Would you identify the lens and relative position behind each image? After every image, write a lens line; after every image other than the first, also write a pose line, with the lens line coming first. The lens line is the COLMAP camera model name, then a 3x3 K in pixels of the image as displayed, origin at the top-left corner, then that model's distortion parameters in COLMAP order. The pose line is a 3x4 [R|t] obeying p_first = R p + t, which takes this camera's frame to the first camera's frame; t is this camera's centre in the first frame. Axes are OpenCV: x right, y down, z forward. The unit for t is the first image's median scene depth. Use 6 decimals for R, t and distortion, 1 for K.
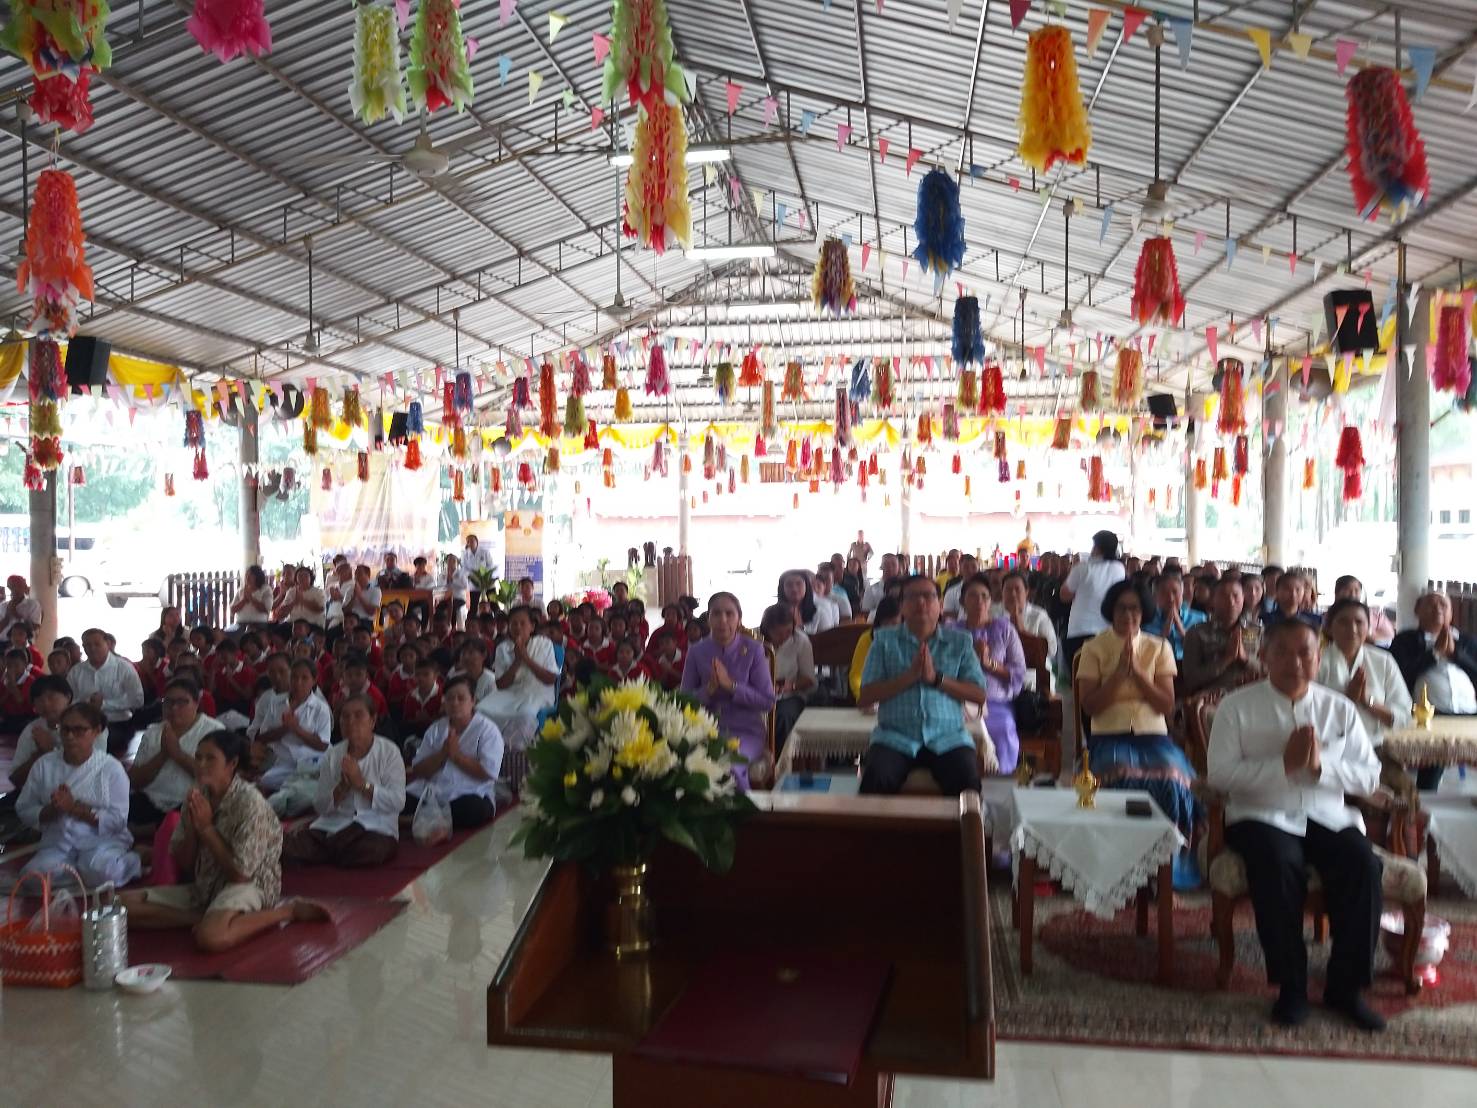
lens RADIAL K [[1176.3, 0, 717.5], [0, 1176.3, 549.9], [0, 0, 1]] dist [0.070647, -0.123535]
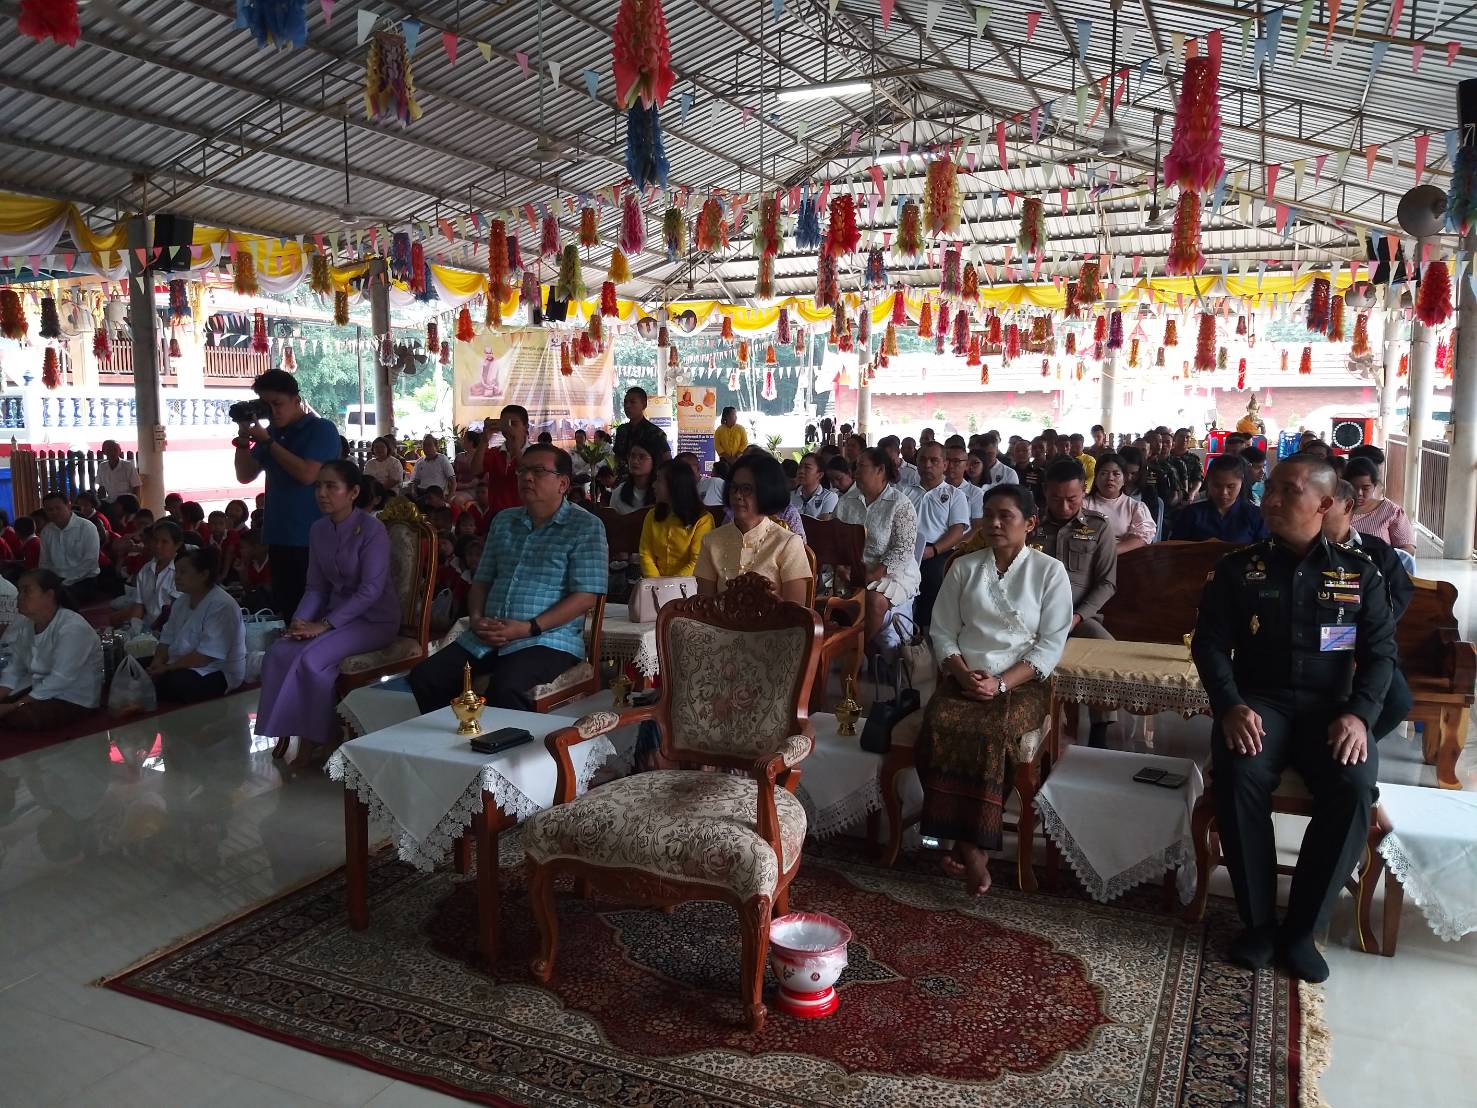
lens RADIAL K [[1176.3, 0, 737.0], [0, 1176.3, 541.0], [0, 0, 1]] dist [0.070647, -0.123535]
pose [[0.963505, 0.033003, -0.265649, 0.247585], [-0.008146, 0.995526, 0.094132, 0.004187], [0.267567, -0.088533, 0.959463, 0.111297]]
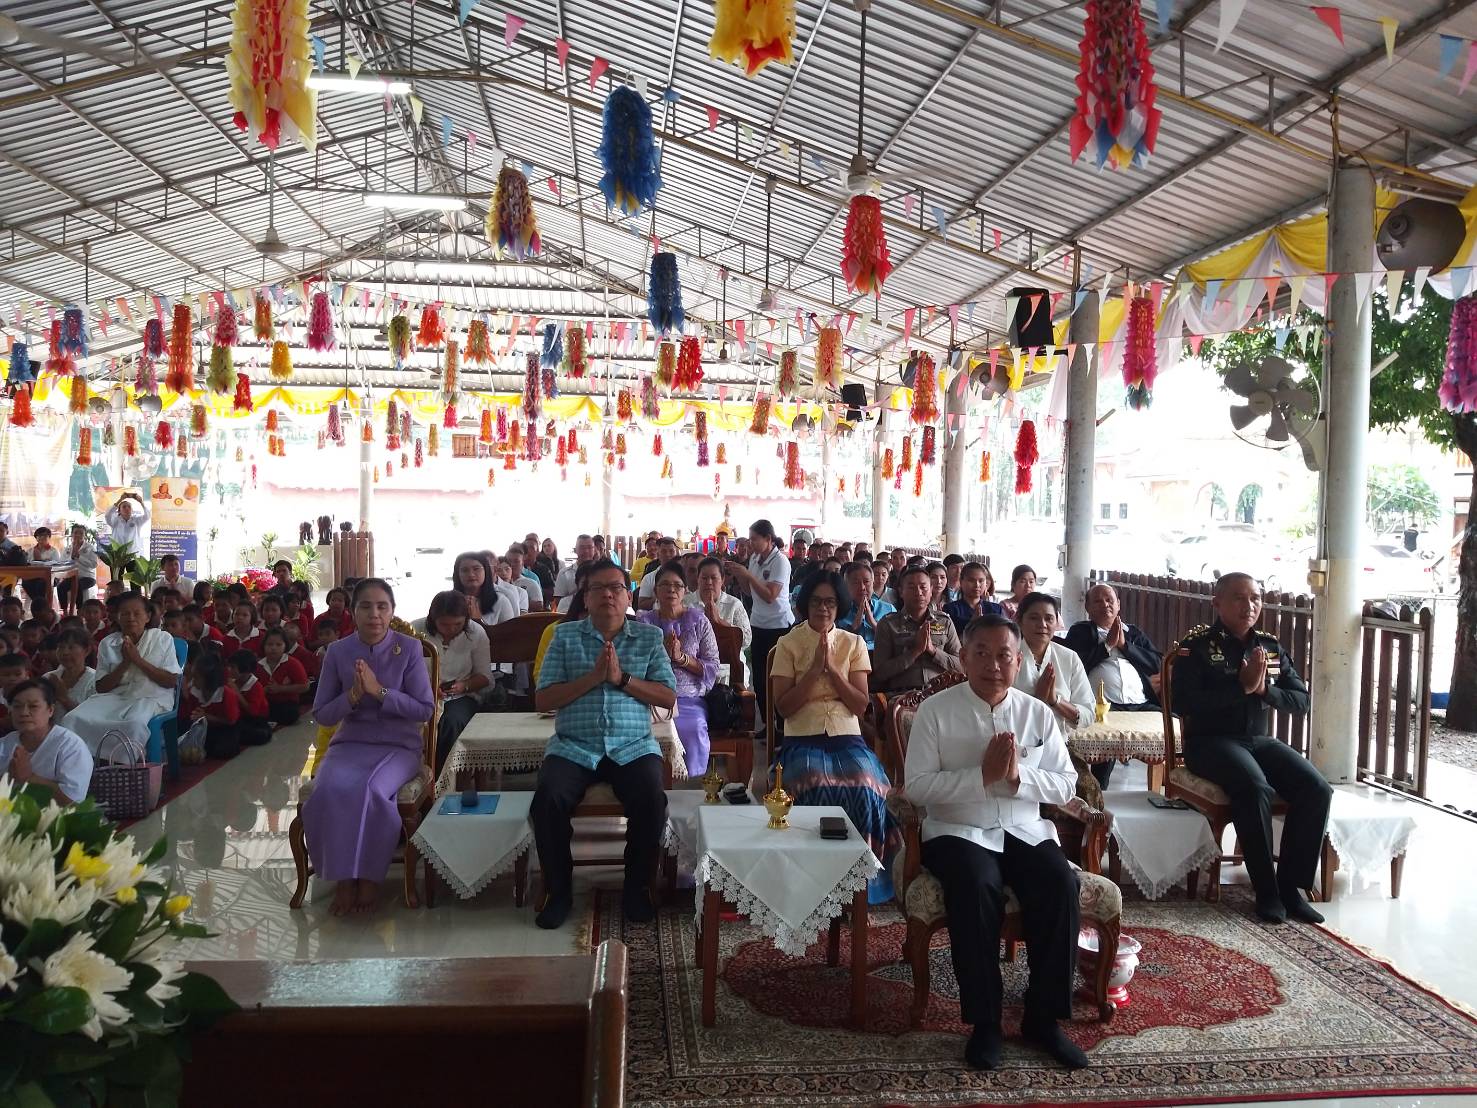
lens RADIAL K [[1176.3, 0, 742.2], [0, 1176.3, 546.6], [0, 0, 1]] dist [0.070647, -0.123535]
pose [[0.963616, 0.015692, 0.266829, 0.017320], [-0.019565, 0.999738, 0.011862, -0.001997], [-0.266573, -0.016651, 0.963671, 0.060037]]
